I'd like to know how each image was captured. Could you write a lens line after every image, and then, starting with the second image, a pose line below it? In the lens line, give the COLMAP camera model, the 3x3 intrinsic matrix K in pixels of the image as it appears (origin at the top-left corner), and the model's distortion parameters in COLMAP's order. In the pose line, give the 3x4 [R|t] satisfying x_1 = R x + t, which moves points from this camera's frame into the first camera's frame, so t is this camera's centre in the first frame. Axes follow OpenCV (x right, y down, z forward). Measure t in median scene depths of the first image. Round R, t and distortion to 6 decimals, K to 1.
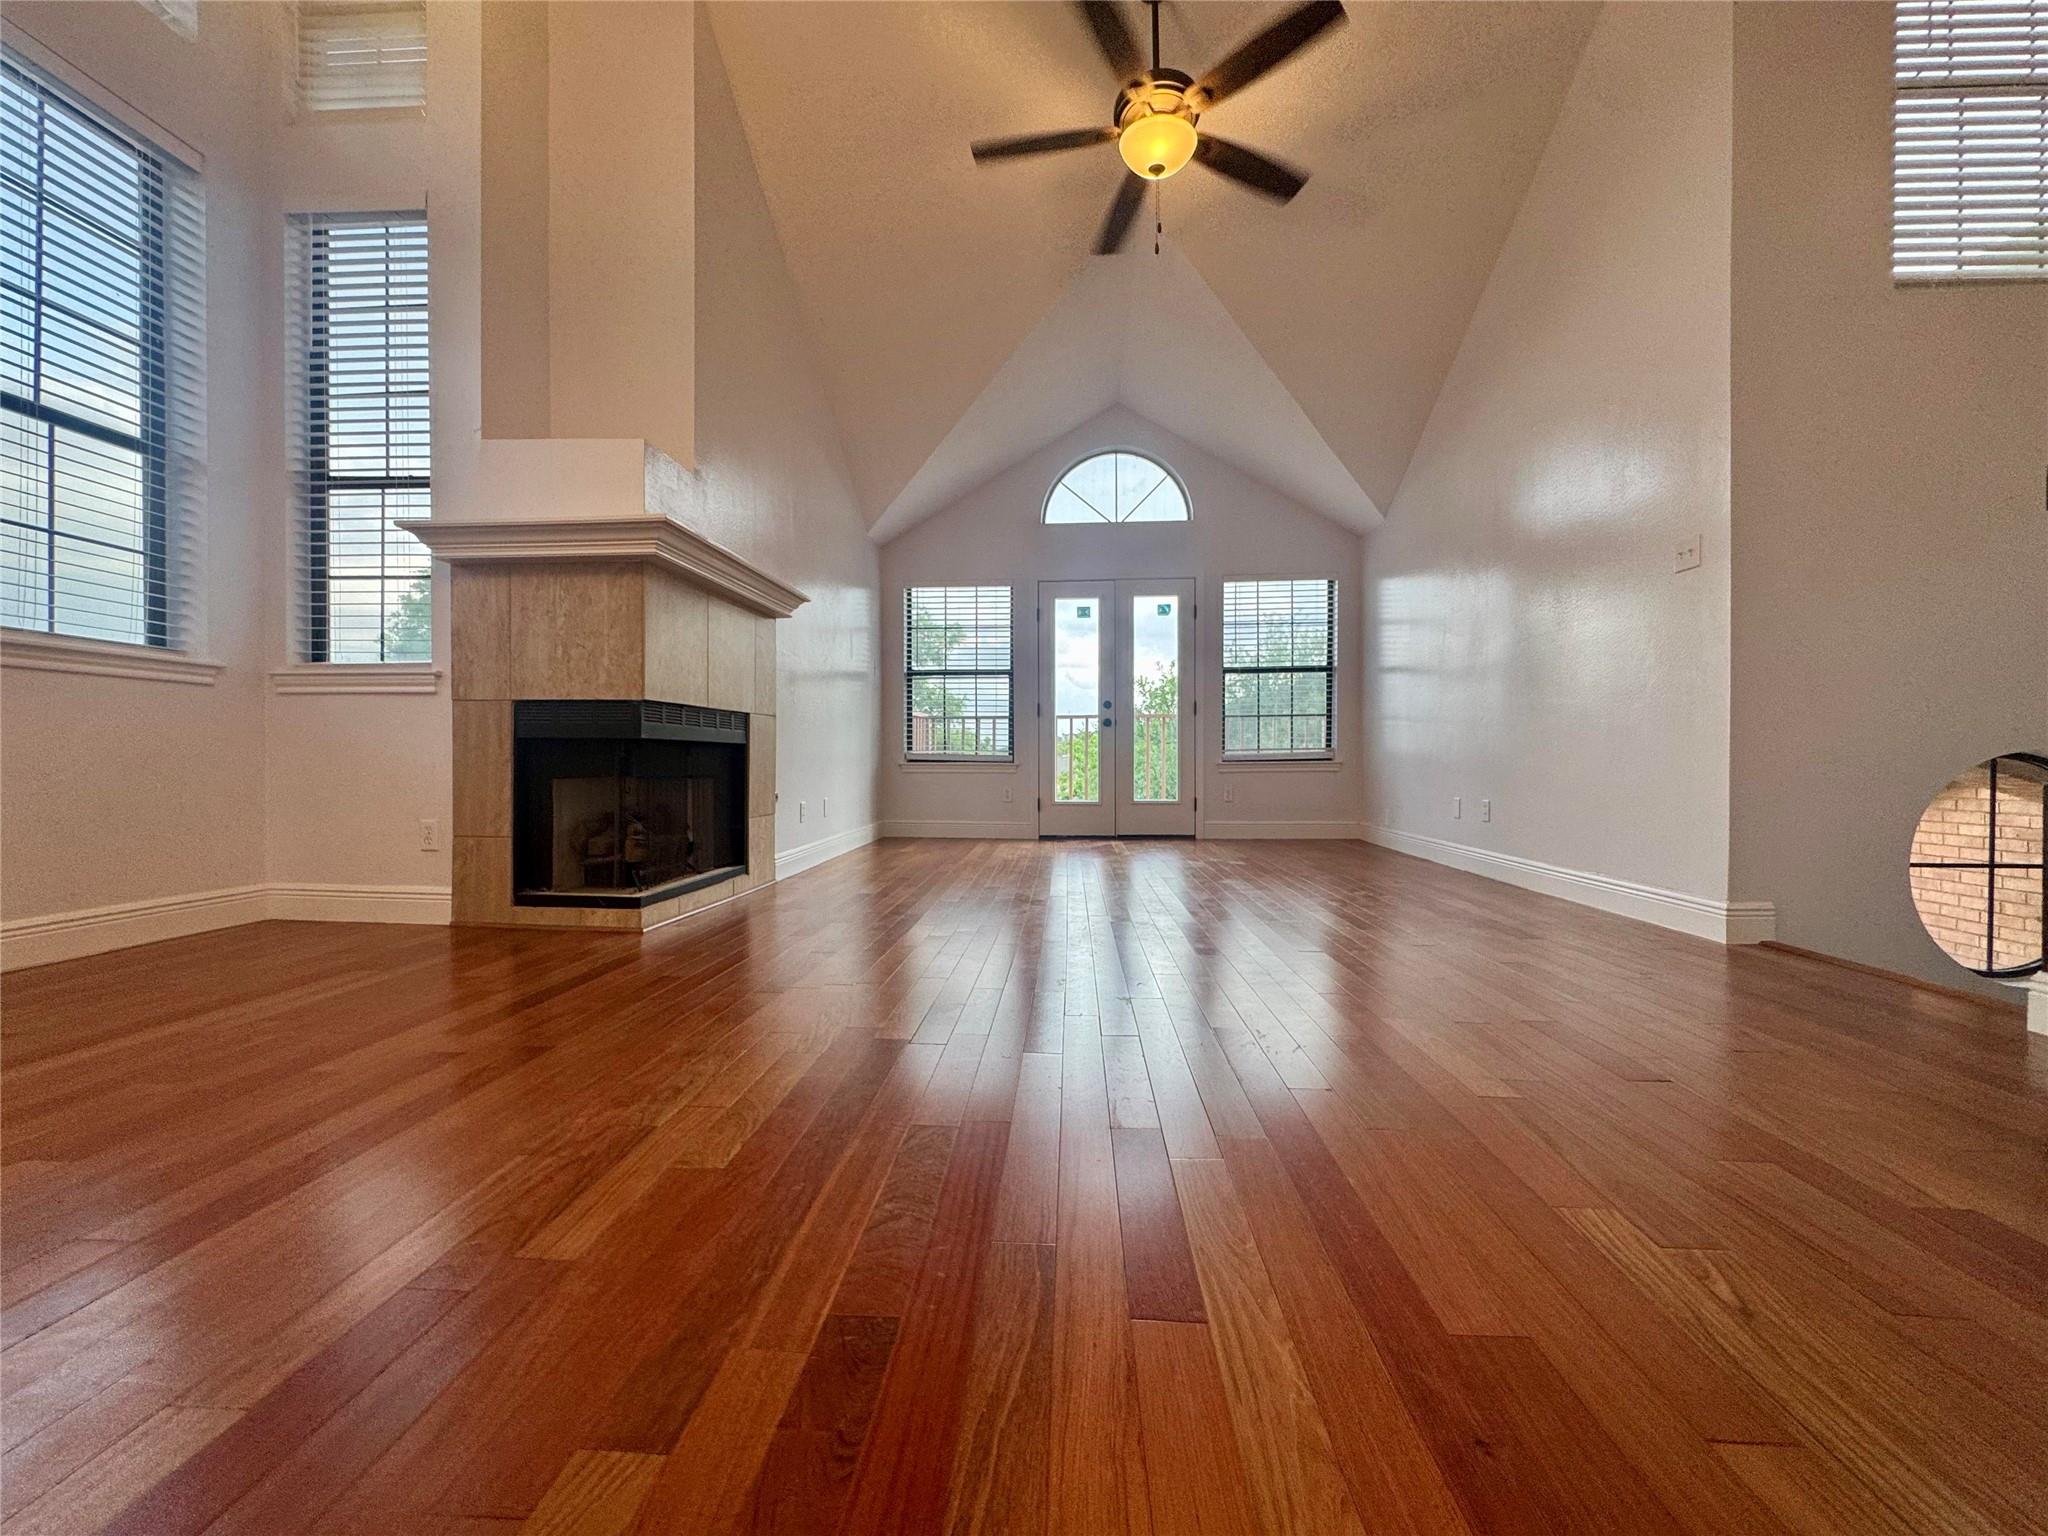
lens RADIAL K [[819.1, 0, 1034.0], [0, 819.1, 774.1], [0, 0, 1]] dist [-0.002831, 0.000674]
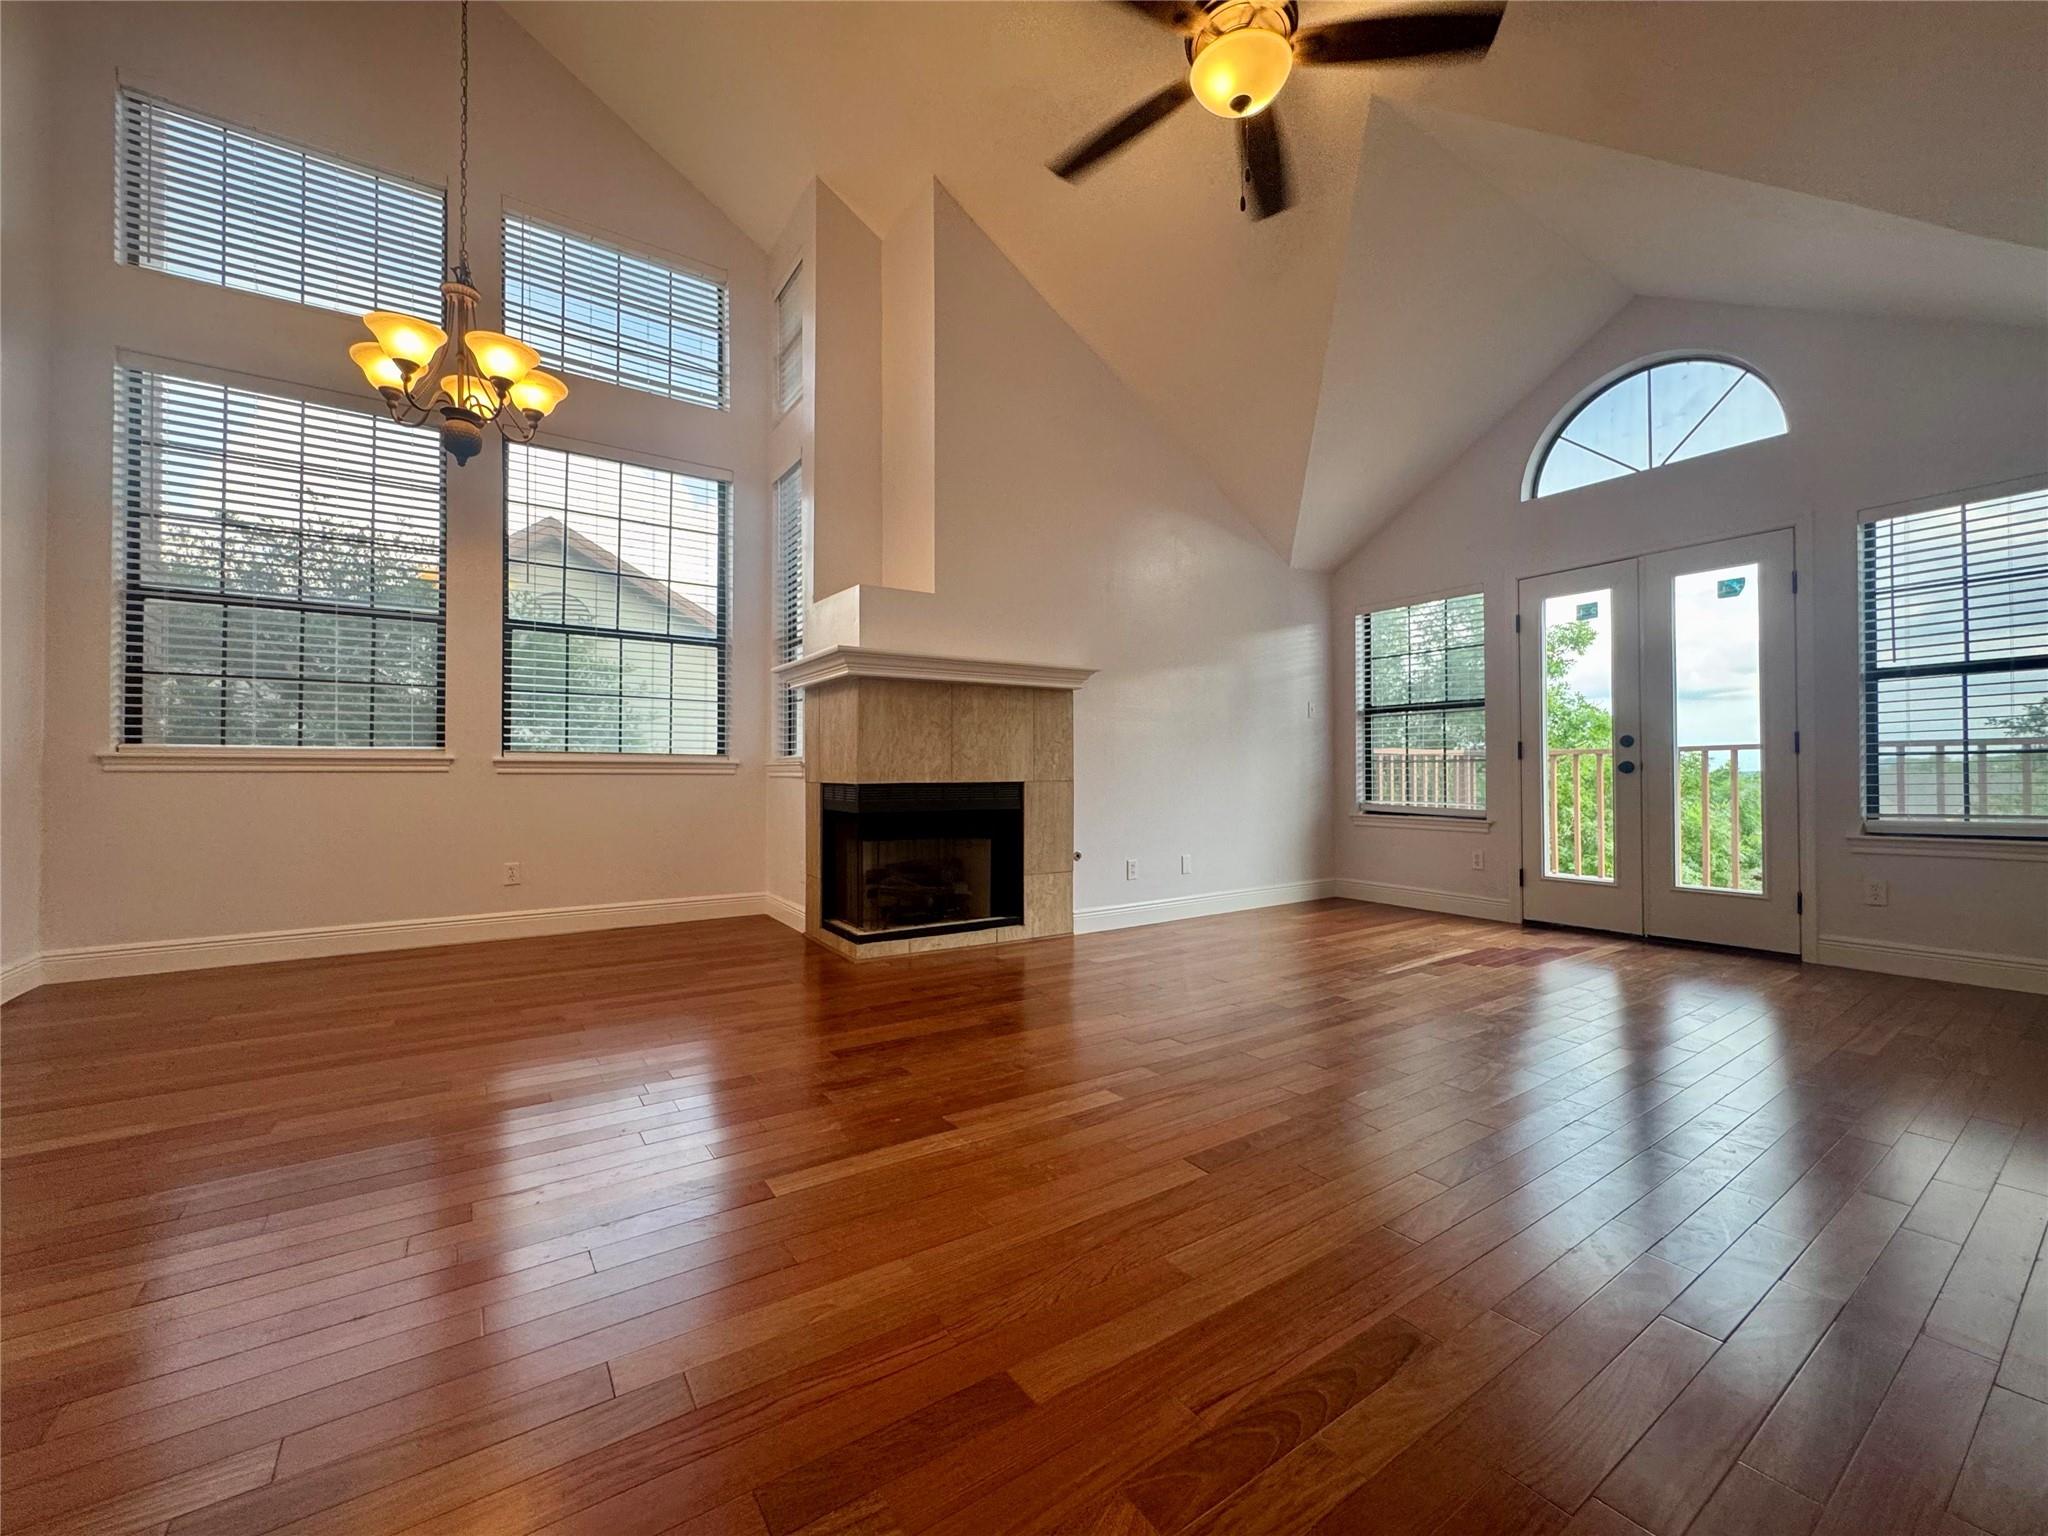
lens RADIAL K [[819.1, 0, 1028.9], [0, 819.1, 759.4], [0, 0, 1]] dist [-0.002831, 0.000674]
pose [[0.604010, -0.016164, -0.796813, 0.330244], [-0.013584, 0.999440, -0.030572, -0.042289], [0.796861, 0.029290, 0.603453, 0.194744]]
